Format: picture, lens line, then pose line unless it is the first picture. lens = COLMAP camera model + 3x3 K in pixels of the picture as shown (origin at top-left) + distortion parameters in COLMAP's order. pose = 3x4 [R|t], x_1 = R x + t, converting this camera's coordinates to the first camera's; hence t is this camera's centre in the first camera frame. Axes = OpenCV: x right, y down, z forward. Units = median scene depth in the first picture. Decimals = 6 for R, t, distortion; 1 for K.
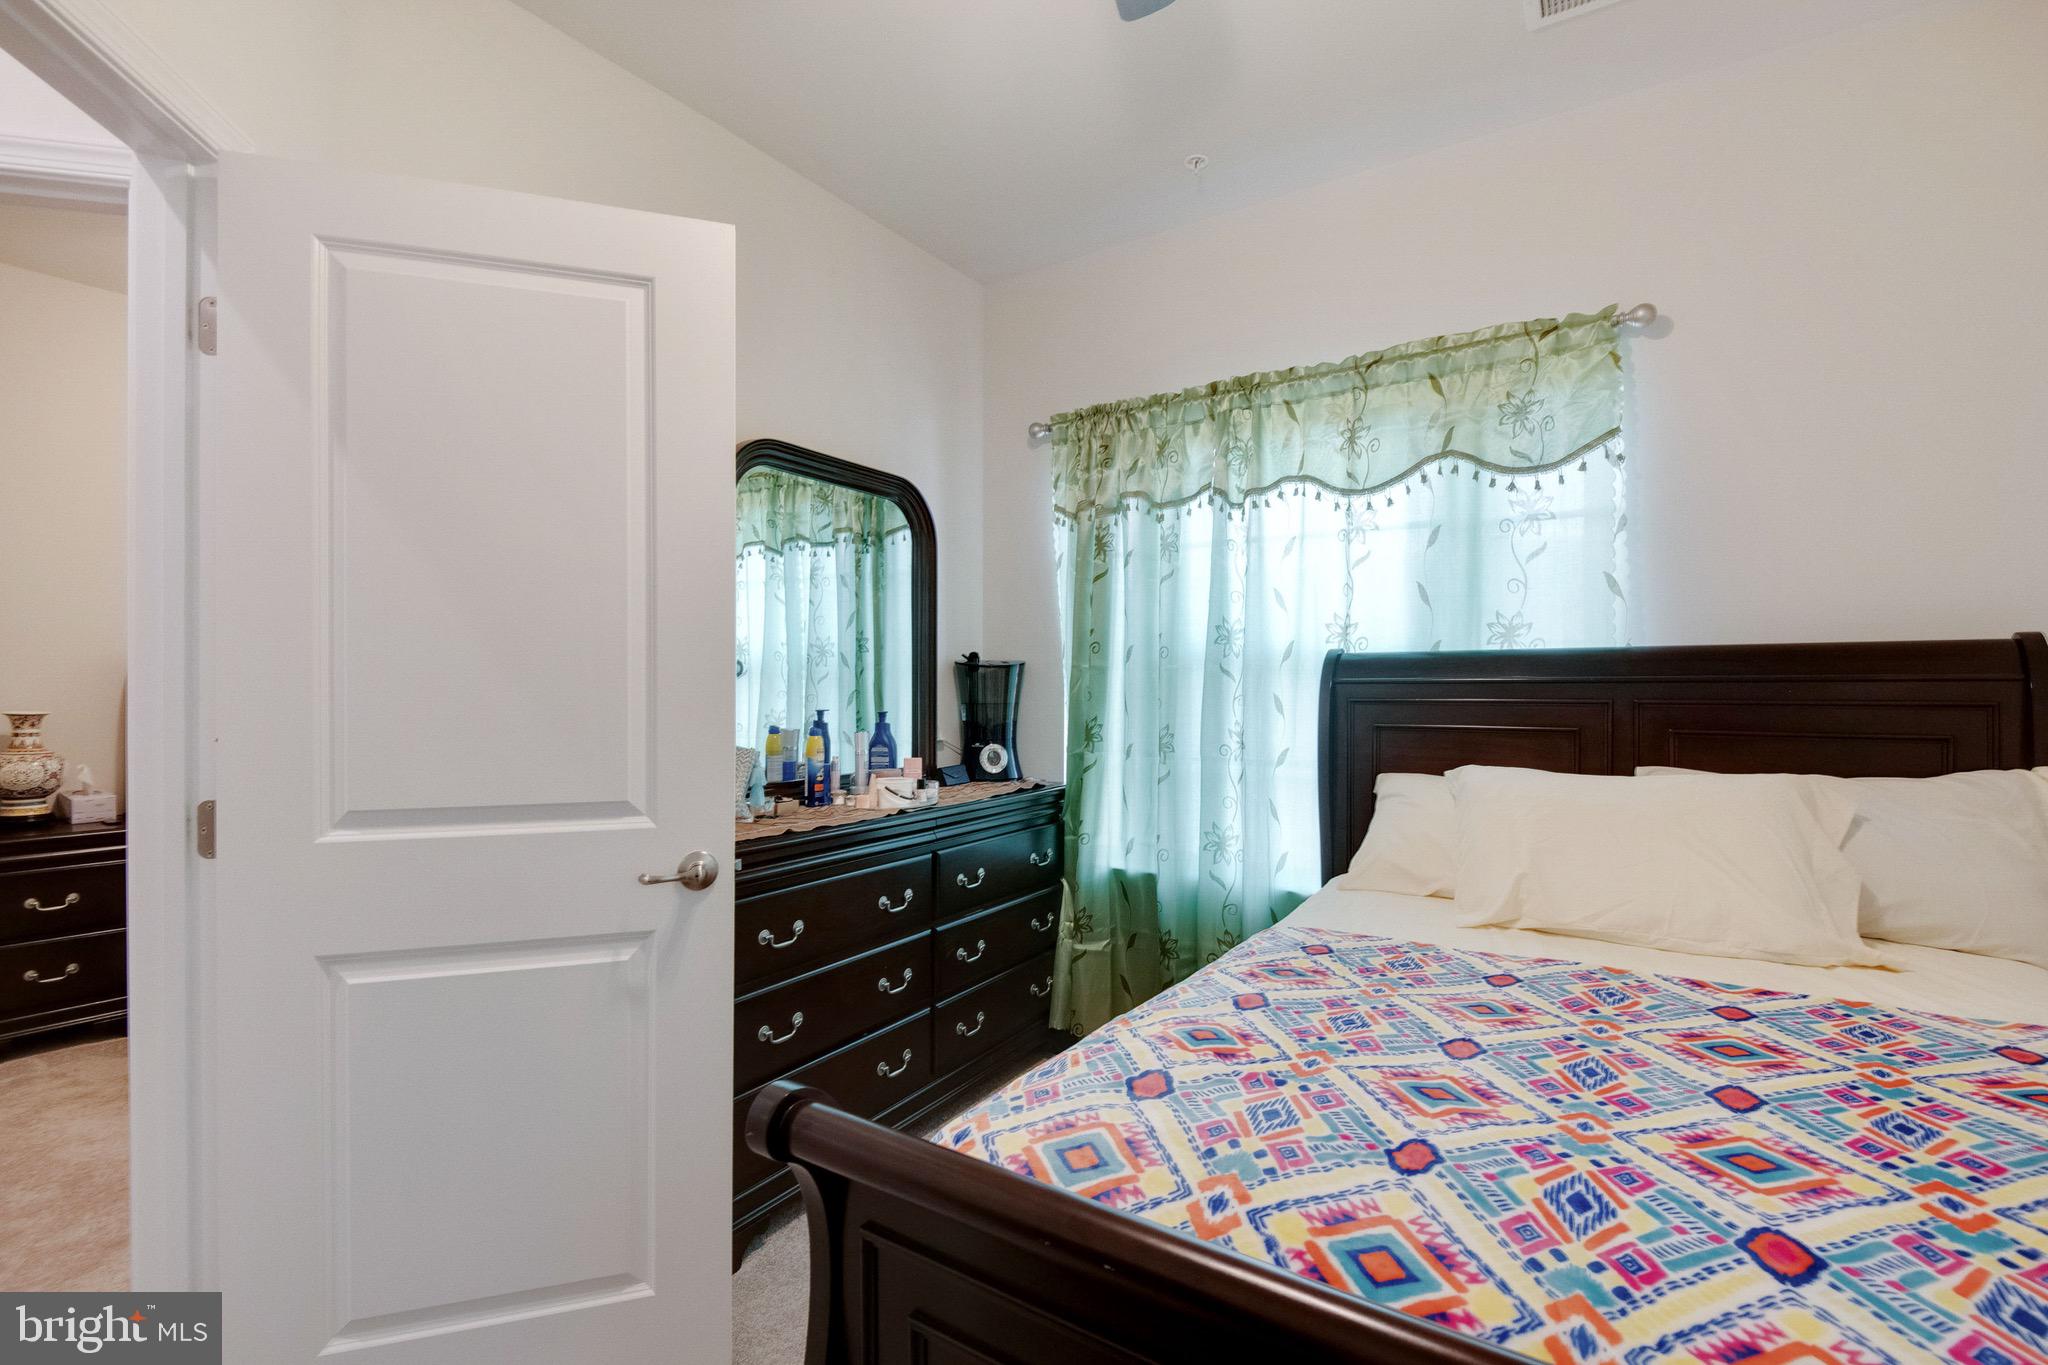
lens RADIAL K [[974.1, 0, 1012.4], [0, 974.1, 700.4], [0, 0, 1]] dist [0.022901, -0.024741]
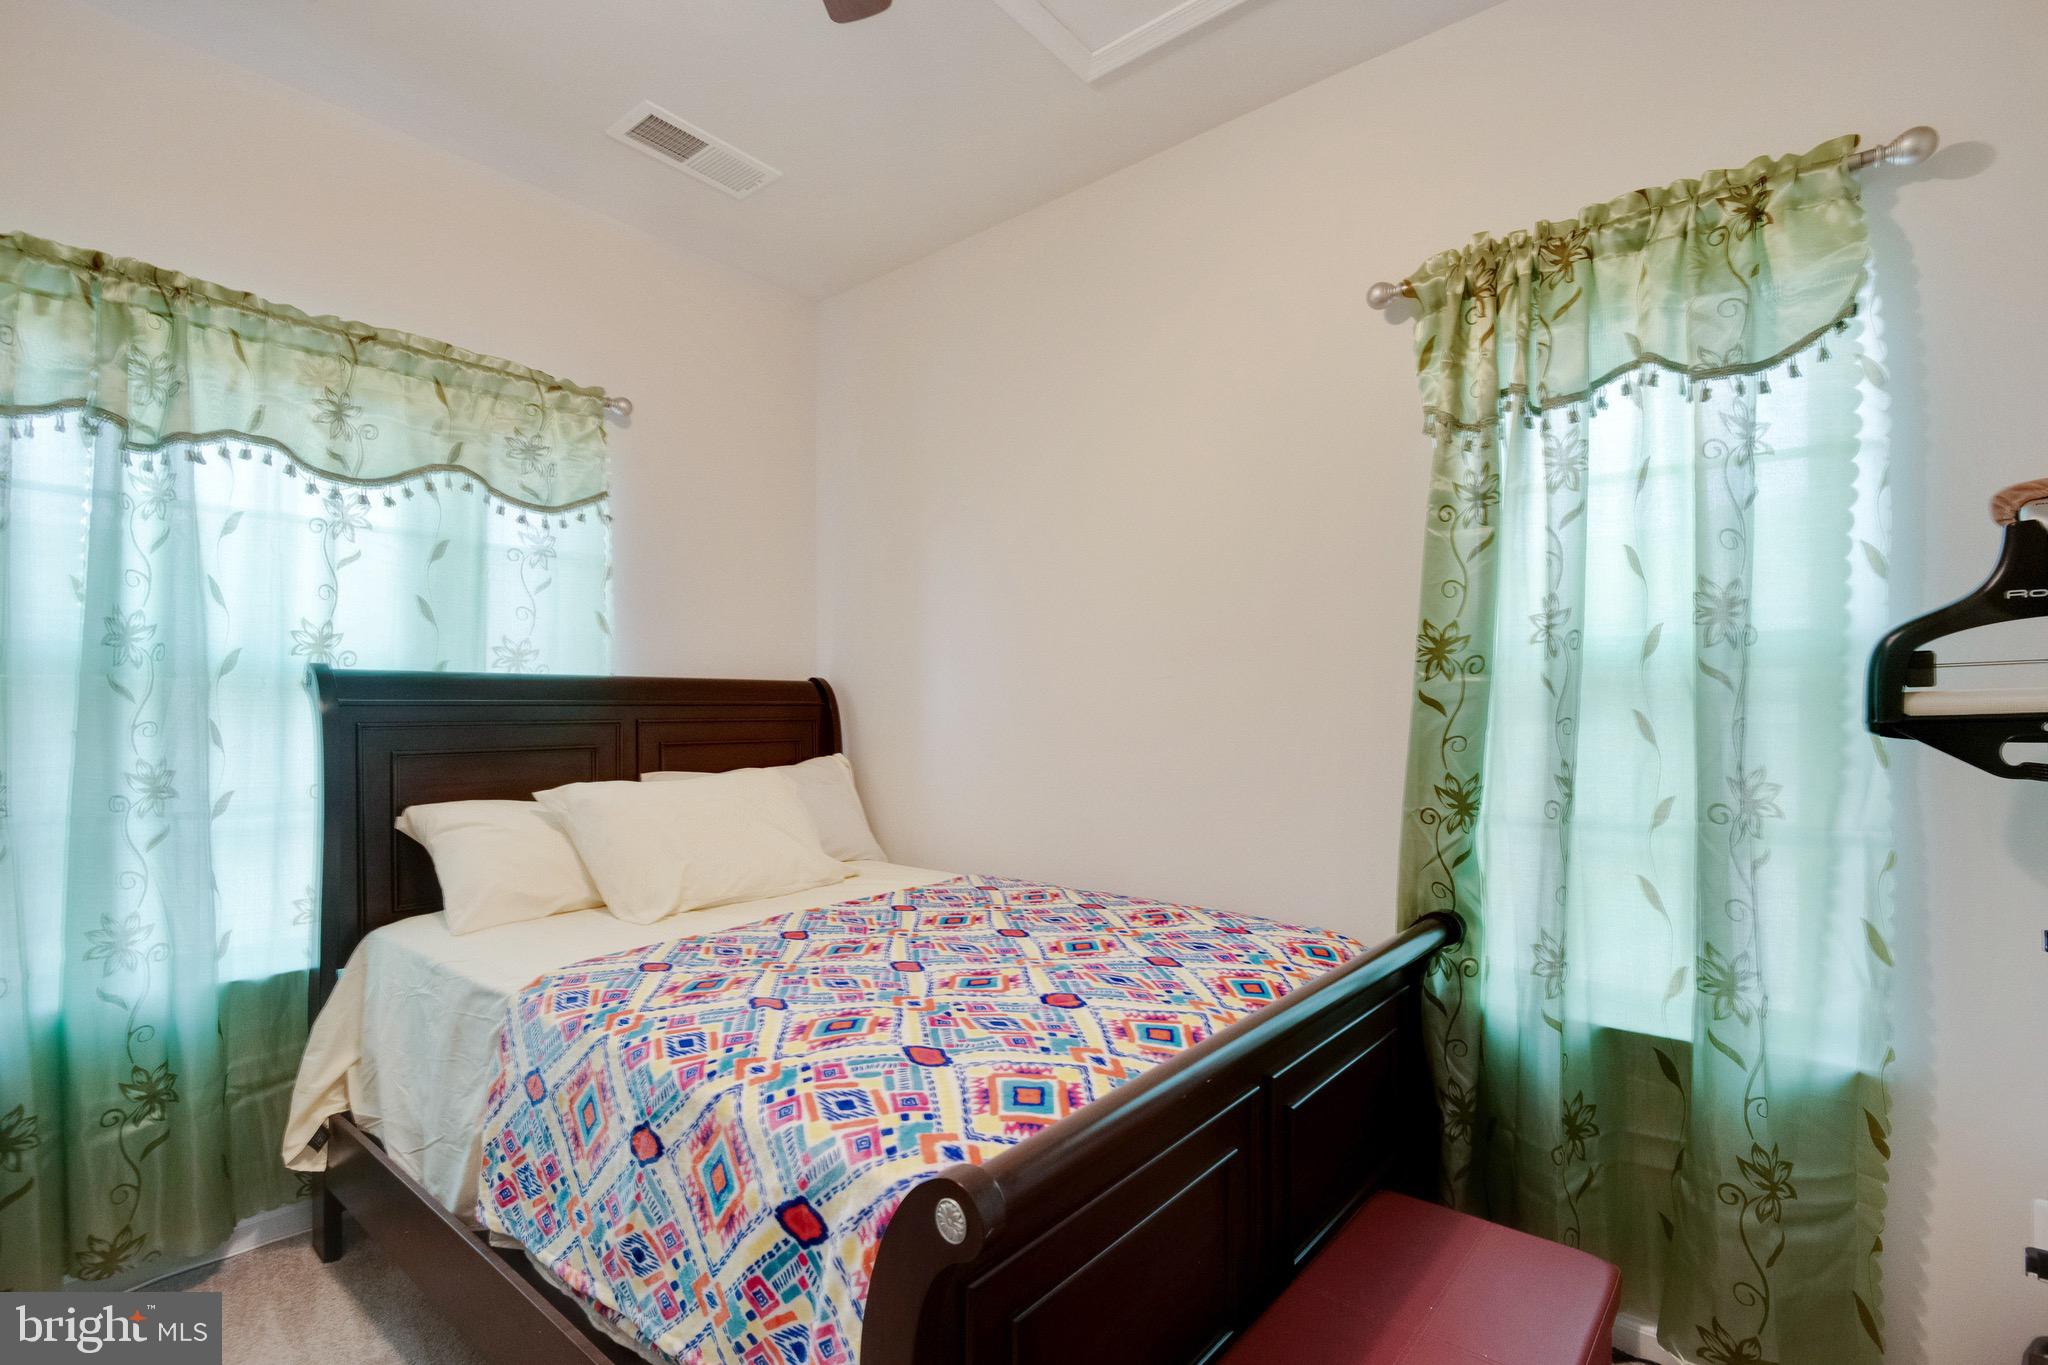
lens RADIAL K [[974.1, 0, 1012.4], [0, 974.1, 700.4], [0, 0, 1]] dist [0.022901, -0.024741]
pose [[0.040986, 0.005272, 0.999146, -0.498868], [0.011510, 0.999917, -0.005748, -0.010584], [-0.999093, 0.011736, 0.040922, 0.412672]]
